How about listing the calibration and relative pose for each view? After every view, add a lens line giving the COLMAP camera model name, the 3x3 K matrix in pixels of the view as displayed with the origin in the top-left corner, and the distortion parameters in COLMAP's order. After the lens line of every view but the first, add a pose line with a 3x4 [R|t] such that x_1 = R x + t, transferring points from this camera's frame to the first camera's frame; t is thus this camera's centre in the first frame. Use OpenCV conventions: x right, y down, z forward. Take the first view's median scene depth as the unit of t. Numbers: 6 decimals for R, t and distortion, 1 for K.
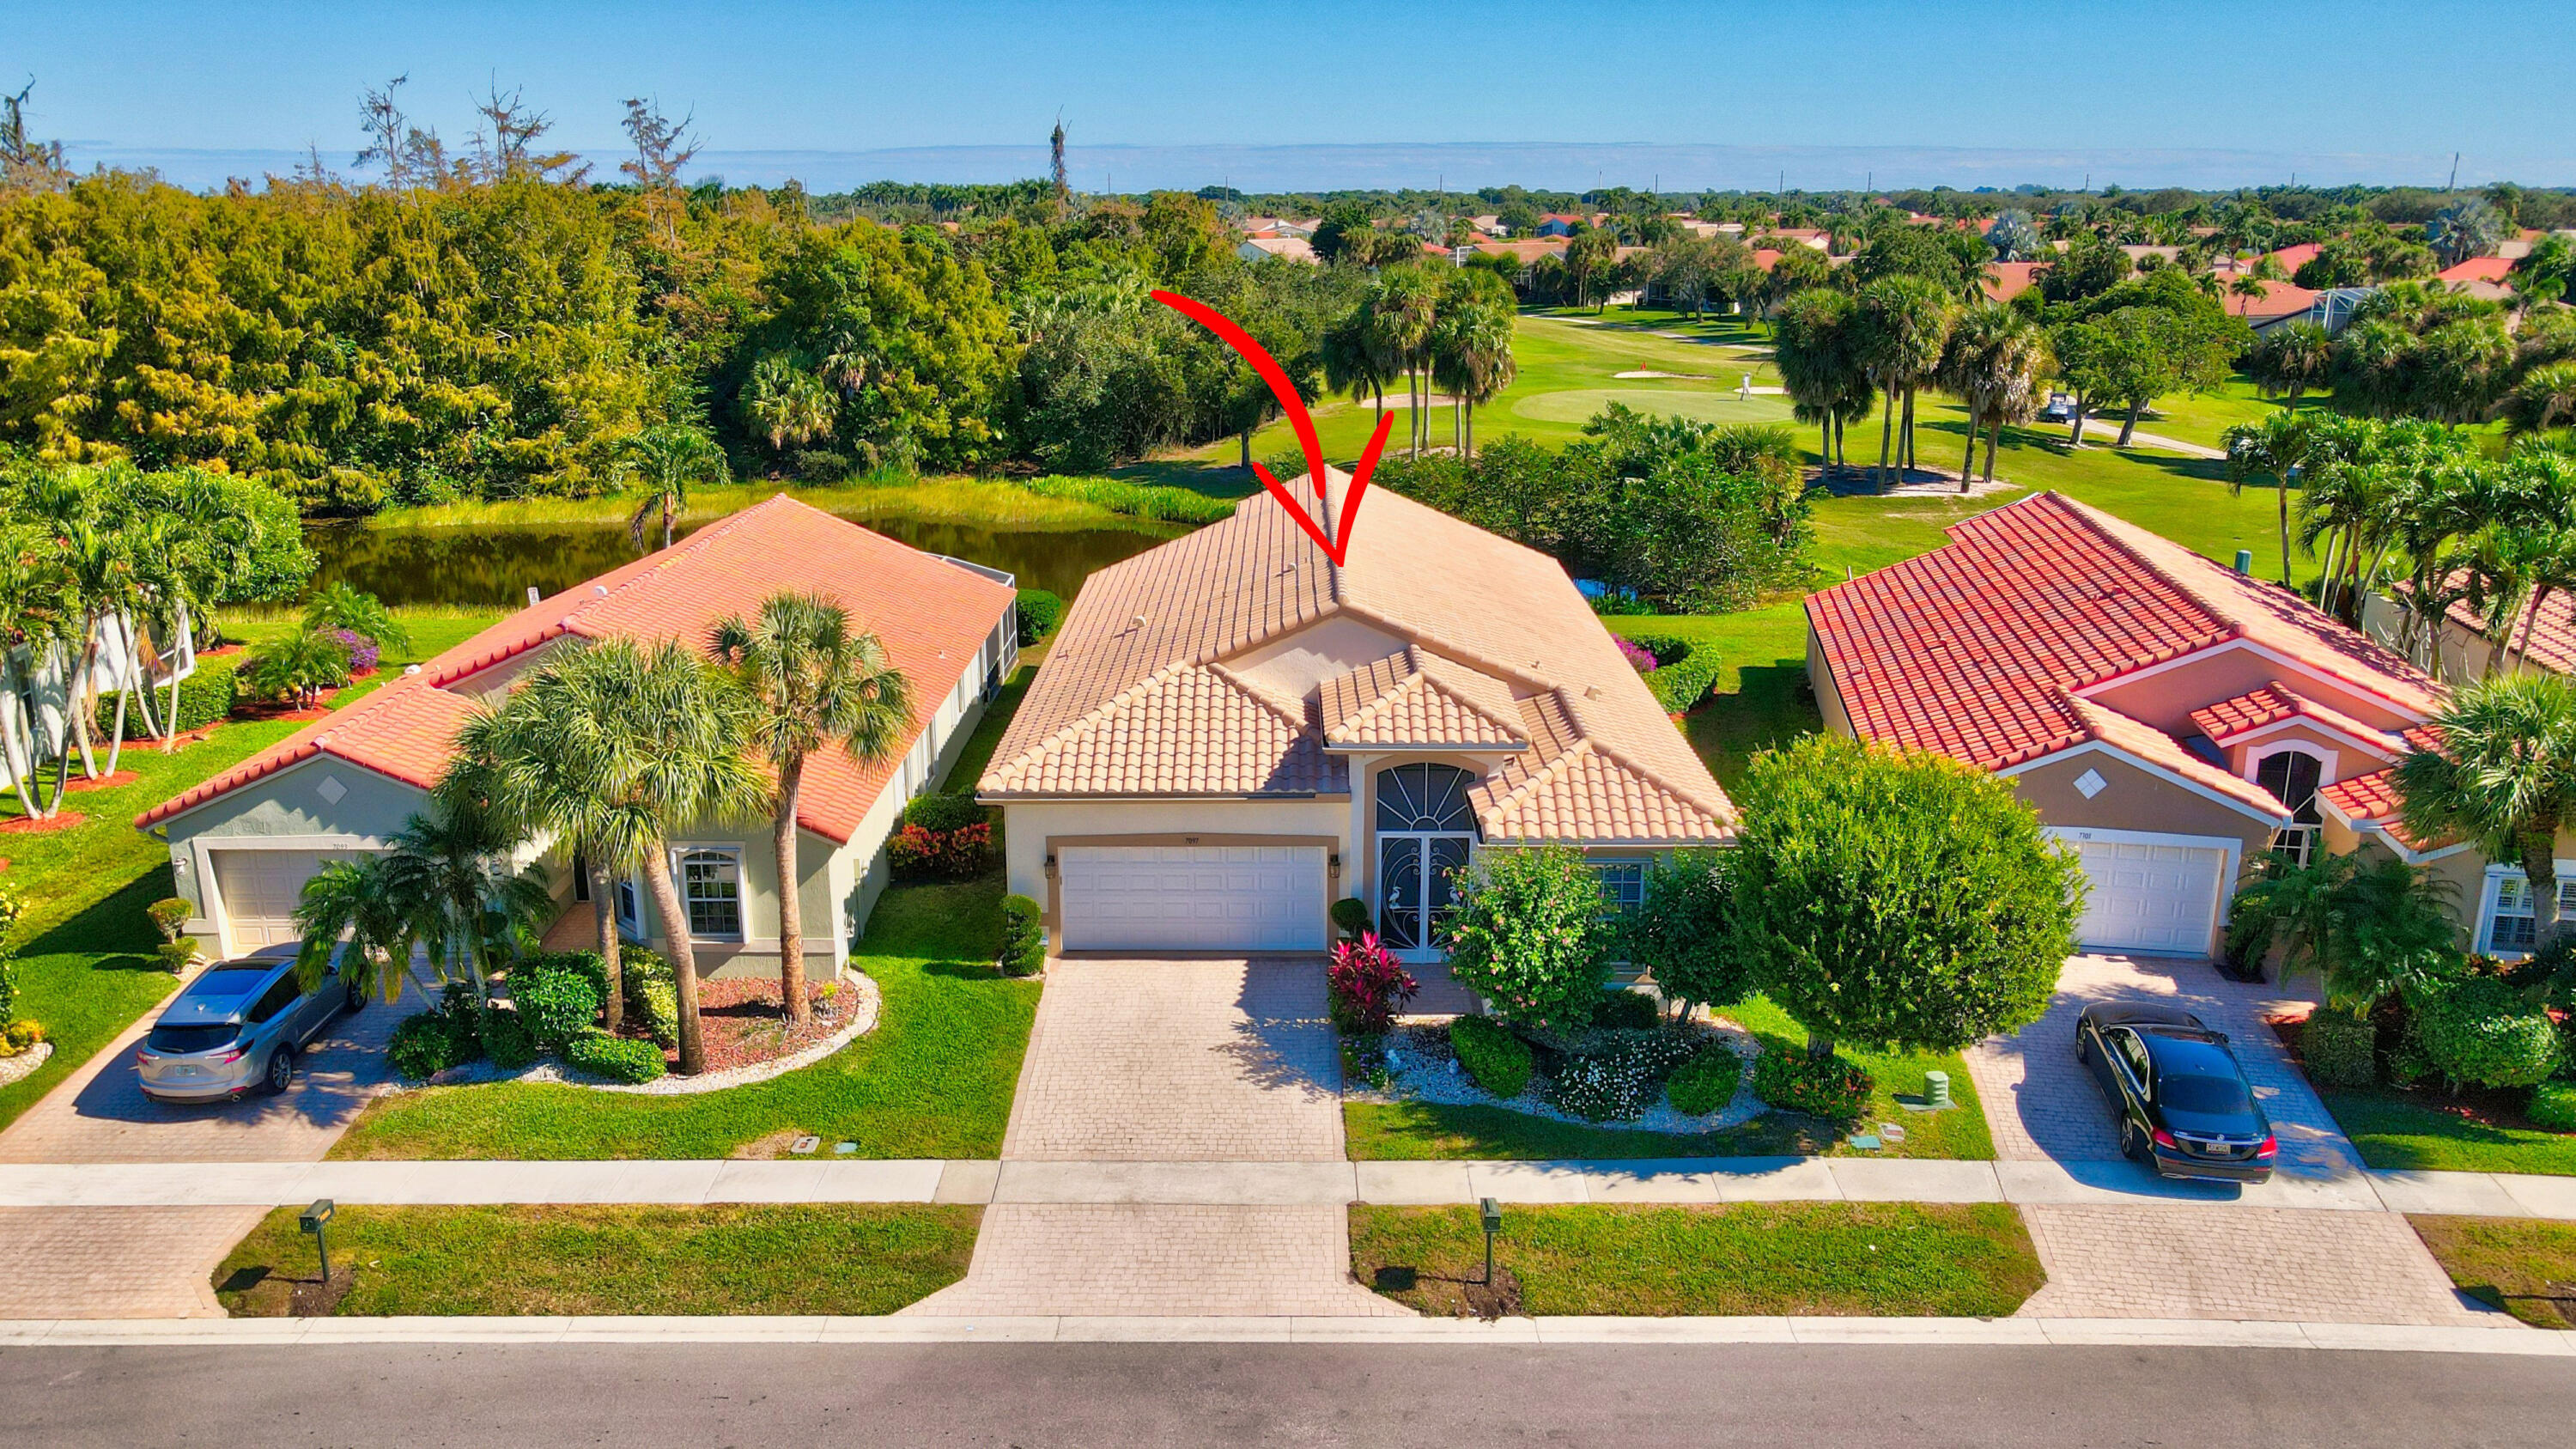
lens RADIAL K [[1909.3, 0, 1273.4], [0, 1909.3, 718.9], [0, 0, 1]] dist [-0.003607, 0.035063]
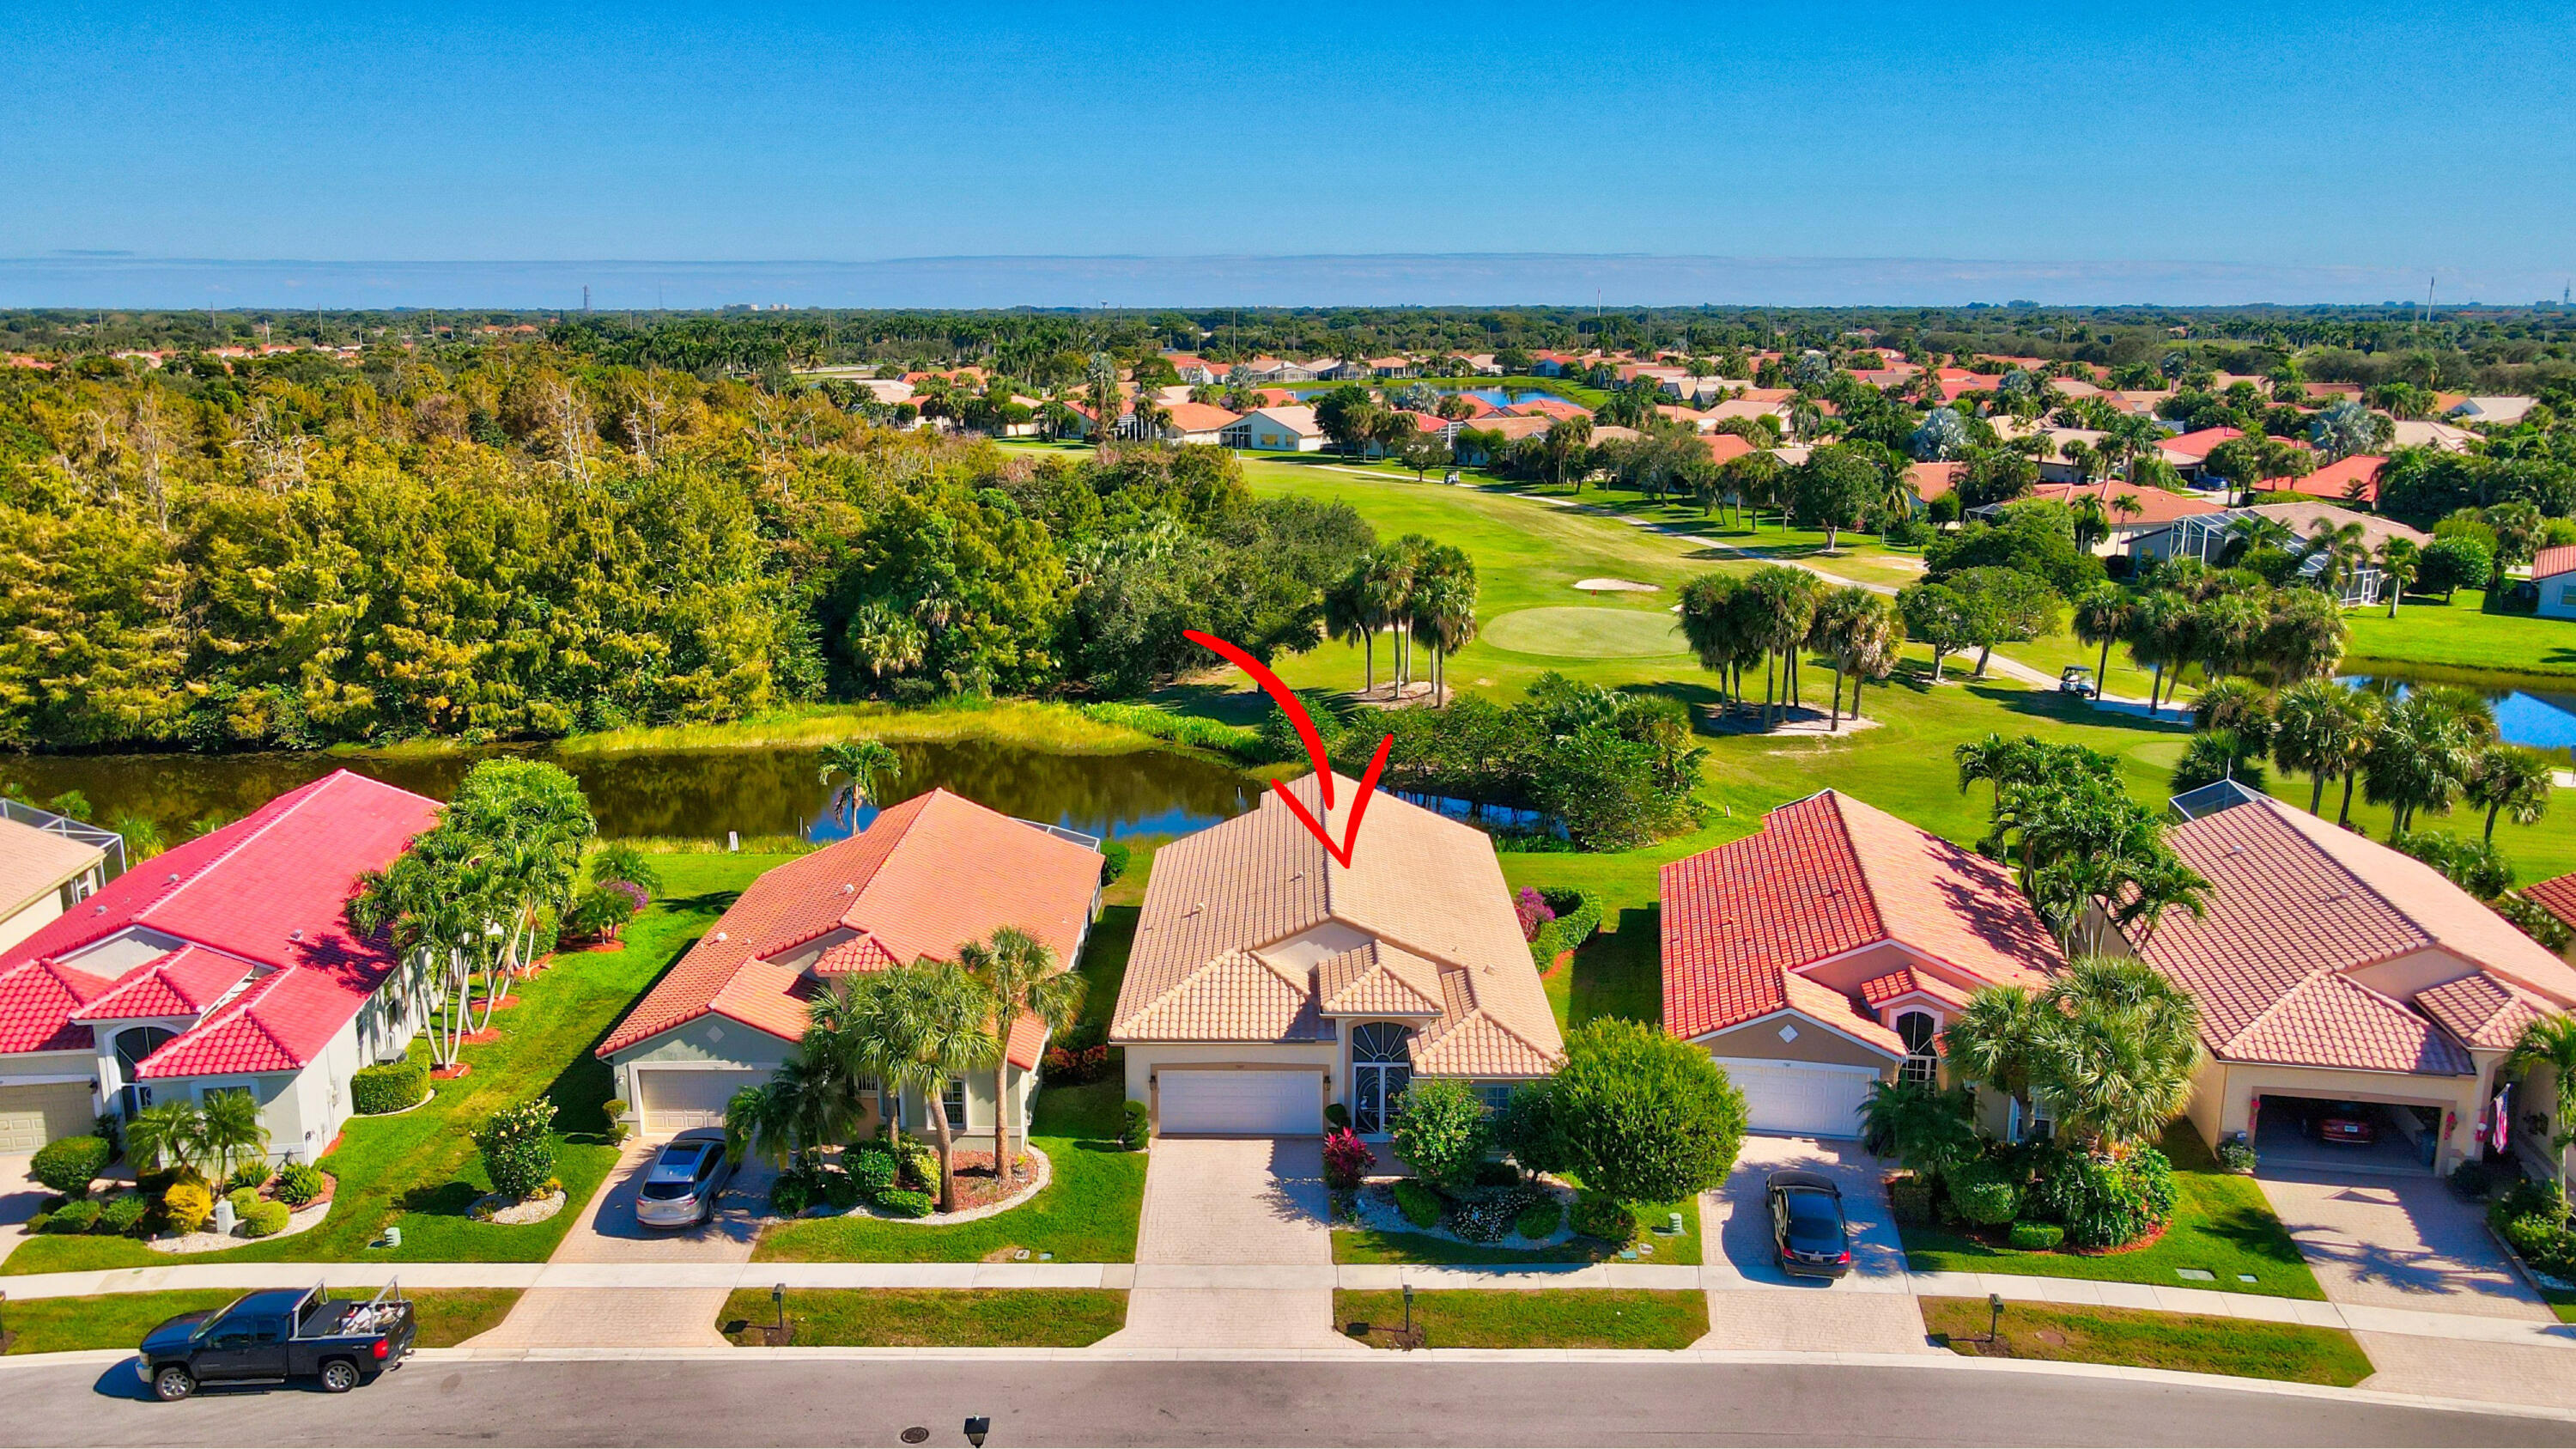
lens RADIAL K [[1909.3, 0, 1270.3], [0, 1909.3, 728.2], [0, 0, 1]] dist [-0.003607, 0.035063]
pose [[0.999991, 0.002313, -0.003604, -0.008751], [-0.002486, 0.998806, -0.048795, -0.112572], [0.003487, 0.048804, 0.998802, -0.499339]]
